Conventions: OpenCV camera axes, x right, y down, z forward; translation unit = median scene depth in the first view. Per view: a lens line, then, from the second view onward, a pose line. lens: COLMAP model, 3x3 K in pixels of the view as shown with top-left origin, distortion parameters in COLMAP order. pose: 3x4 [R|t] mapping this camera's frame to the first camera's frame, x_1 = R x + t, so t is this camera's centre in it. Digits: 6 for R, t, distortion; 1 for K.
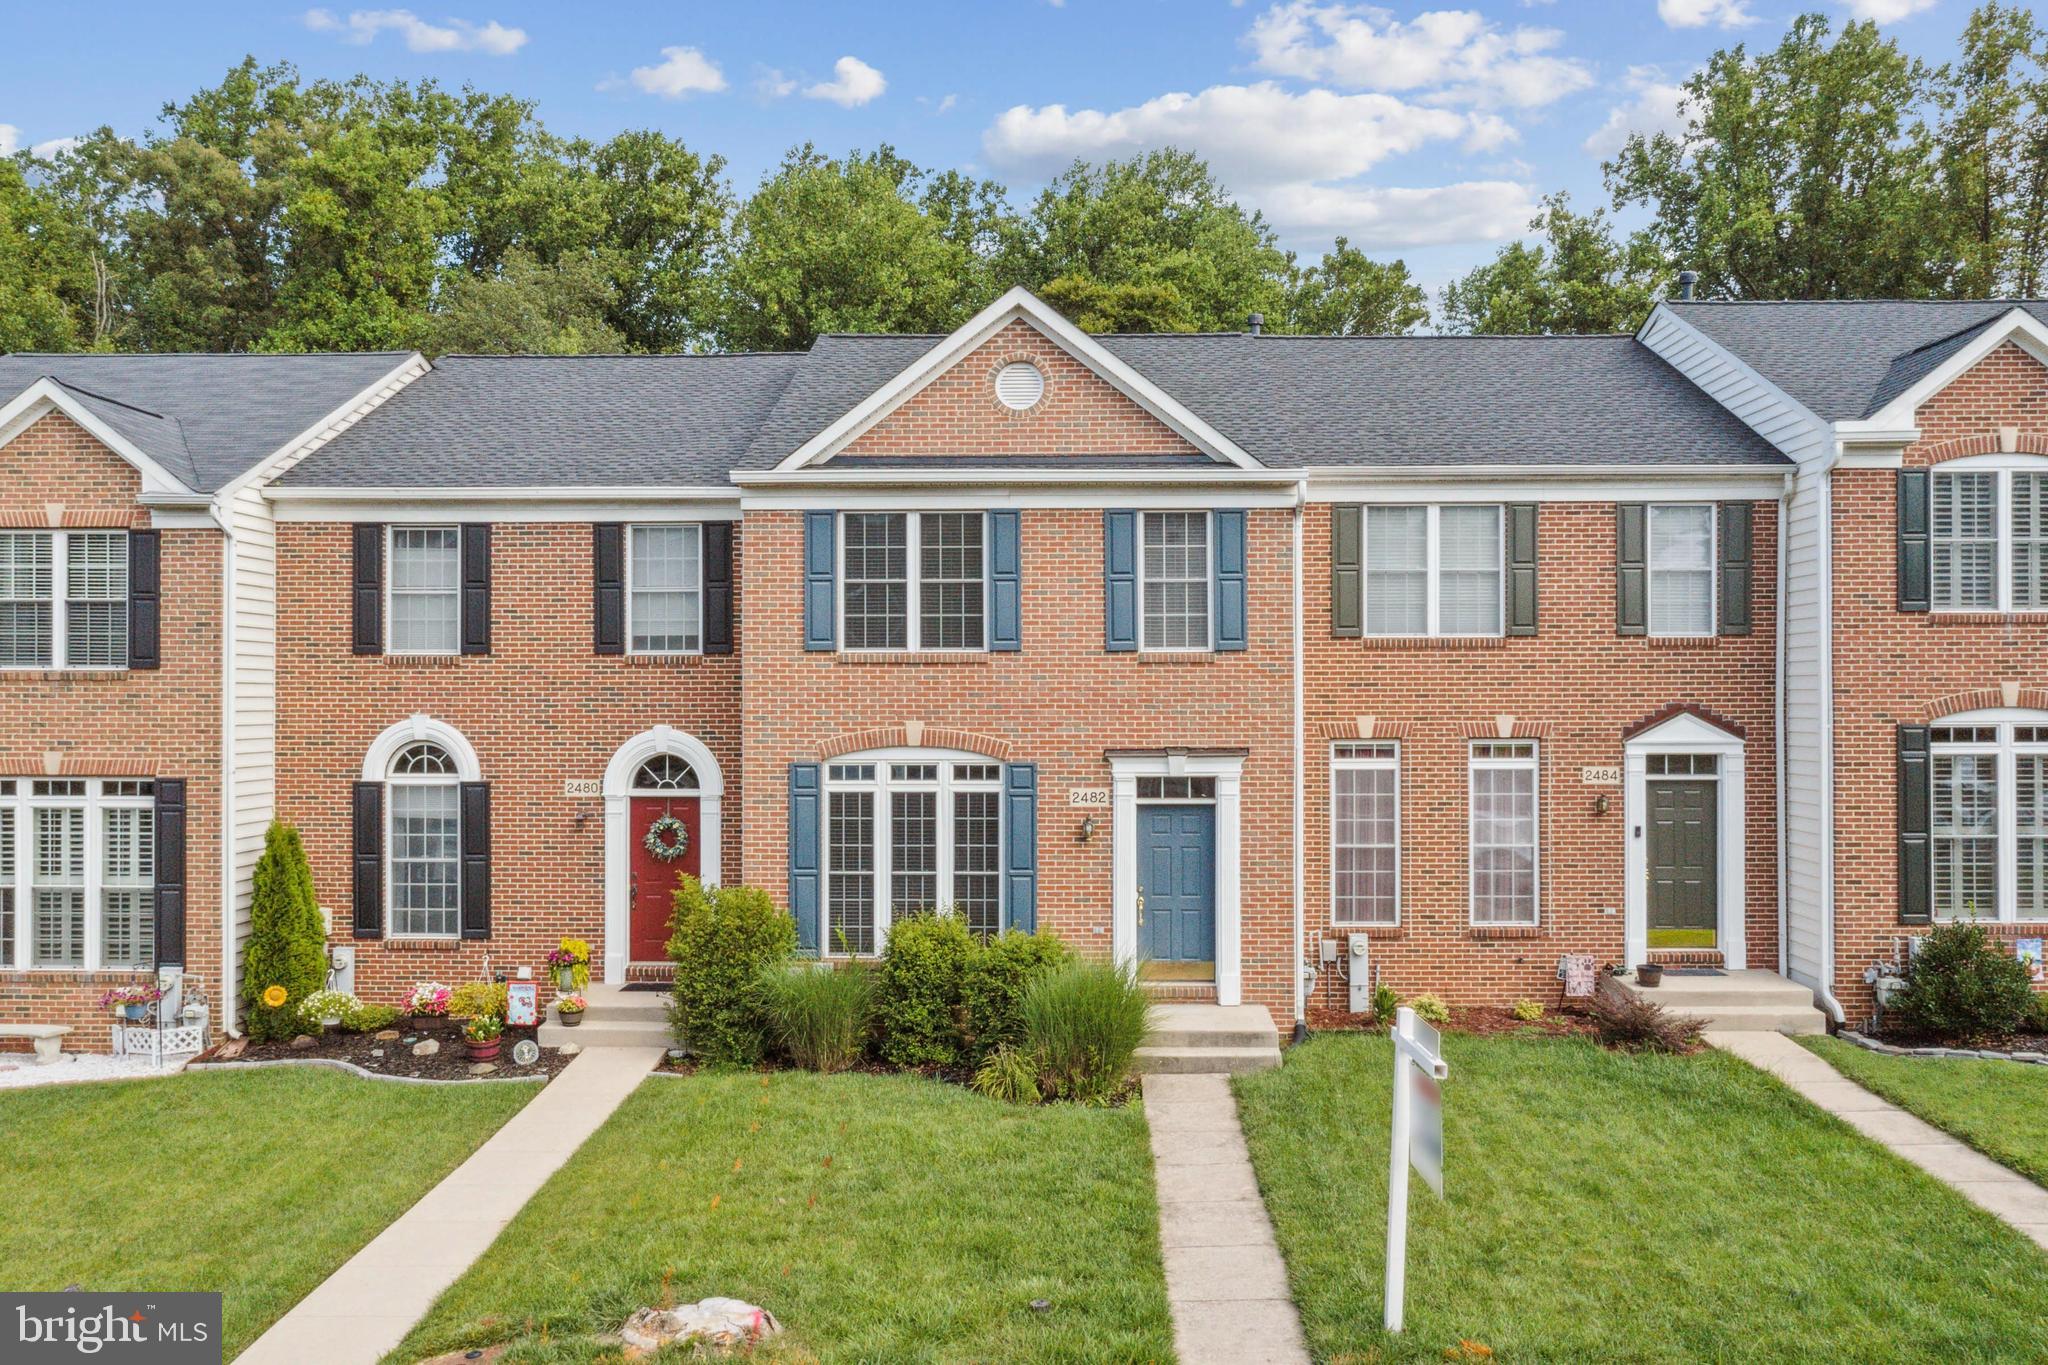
lens RADIAL K [[1647.4, 0, 1030.2], [0, 1647.4, 681.3], [0, 0, 1]] dist [-0.010602, 0.009936]
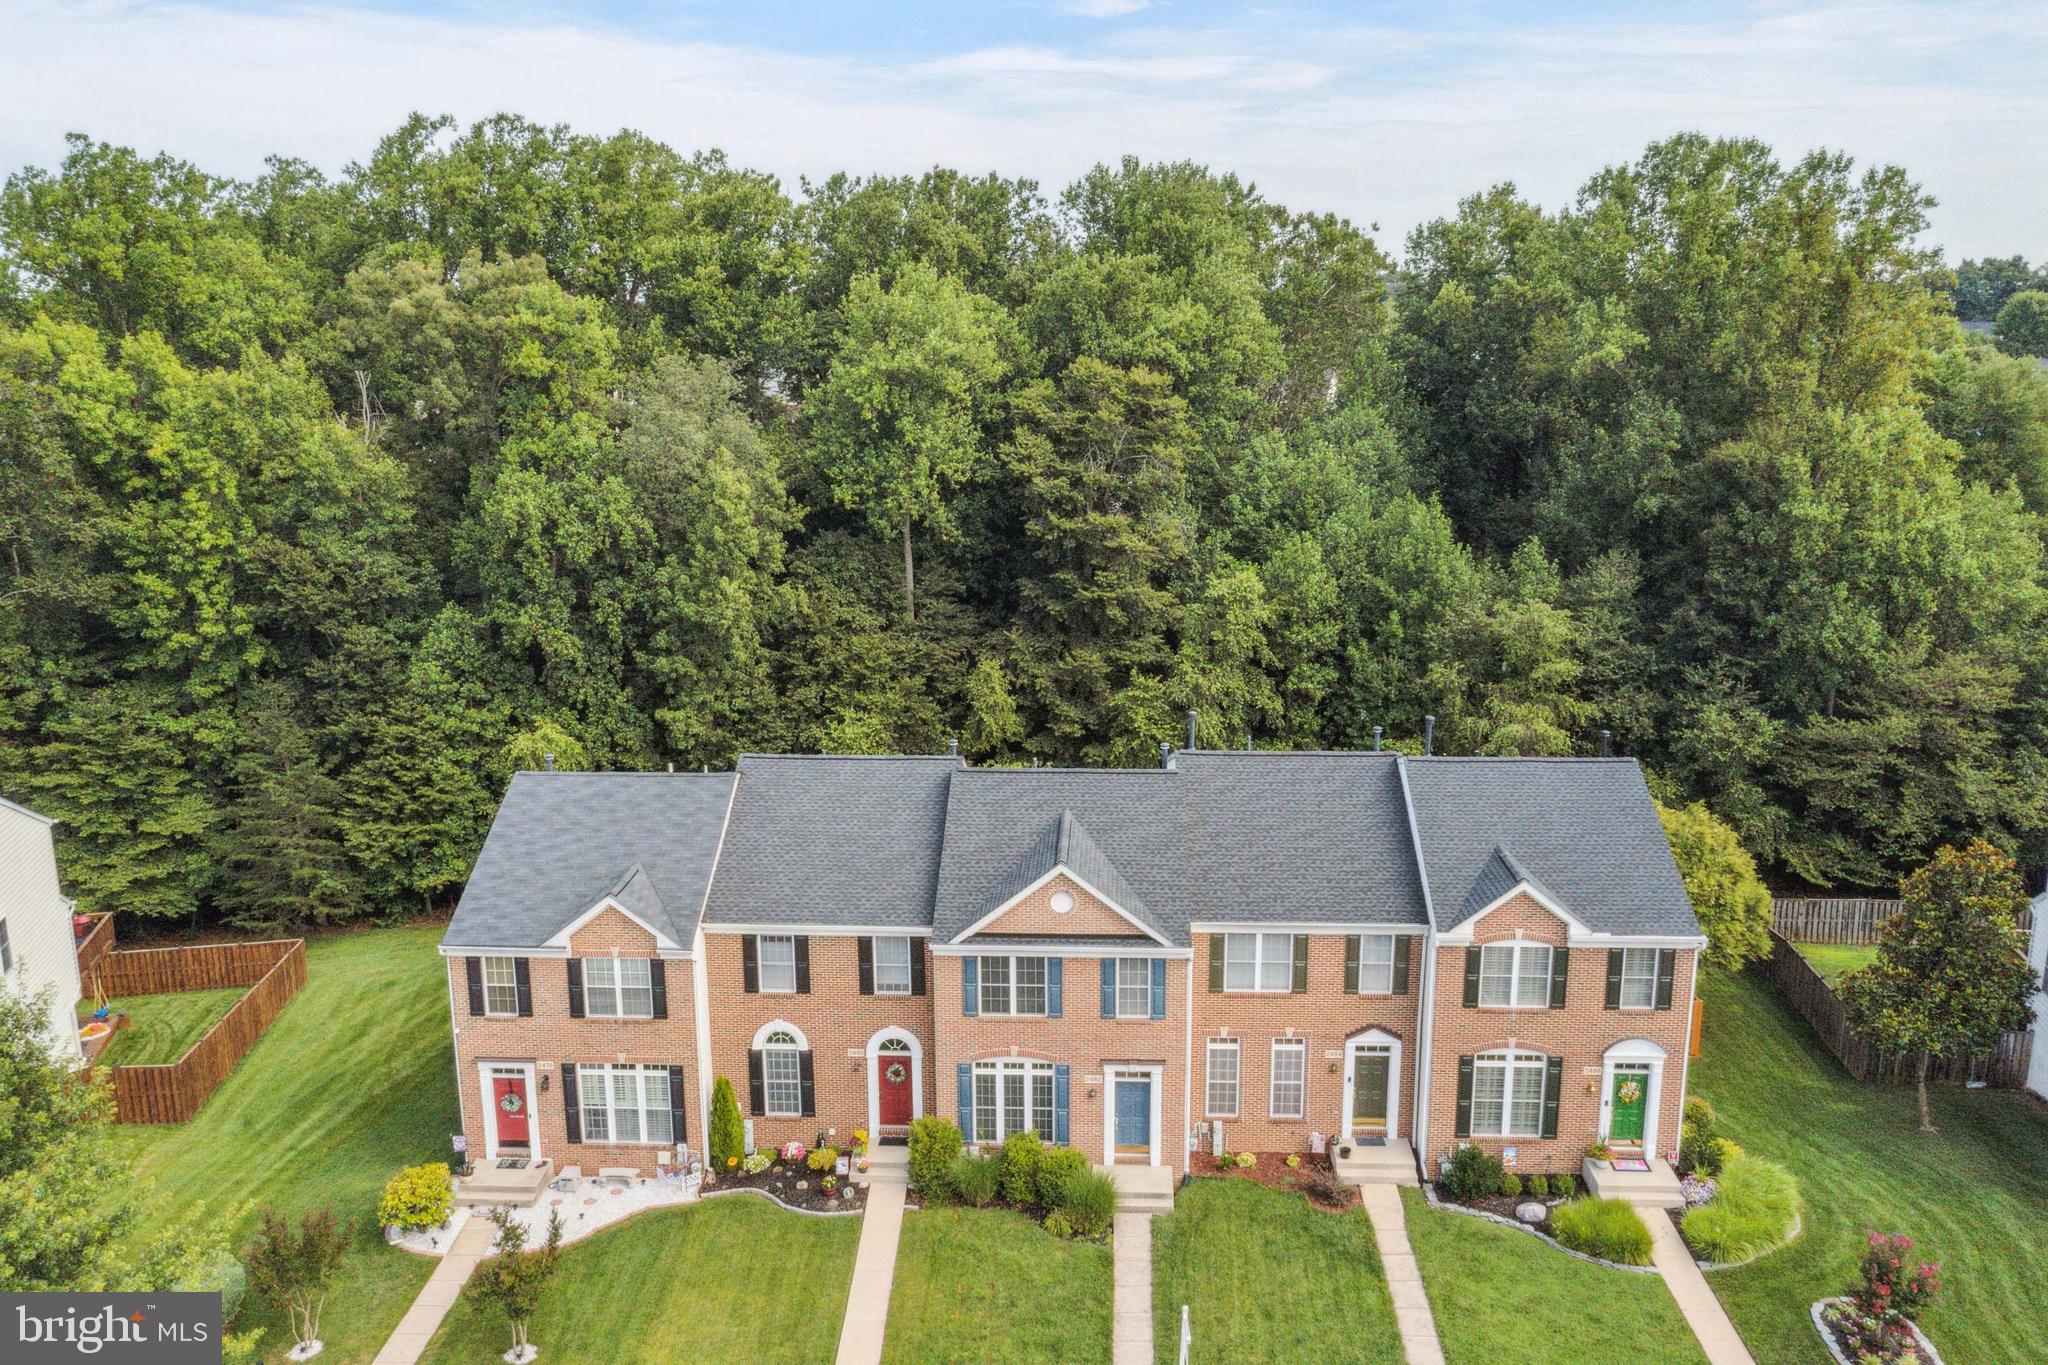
lens RADIAL K [[1647.4, 0, 1018.5], [0, 1647.4, 682.9], [0, 0, 1]] dist [-0.010602, 0.009936]
pose [[0.999789, -0.000615, -0.020526, -0.018749], [0.005394, 0.972313, 0.233622, -0.943874], [0.019814, -0.233683, 0.972111, -1.005540]]
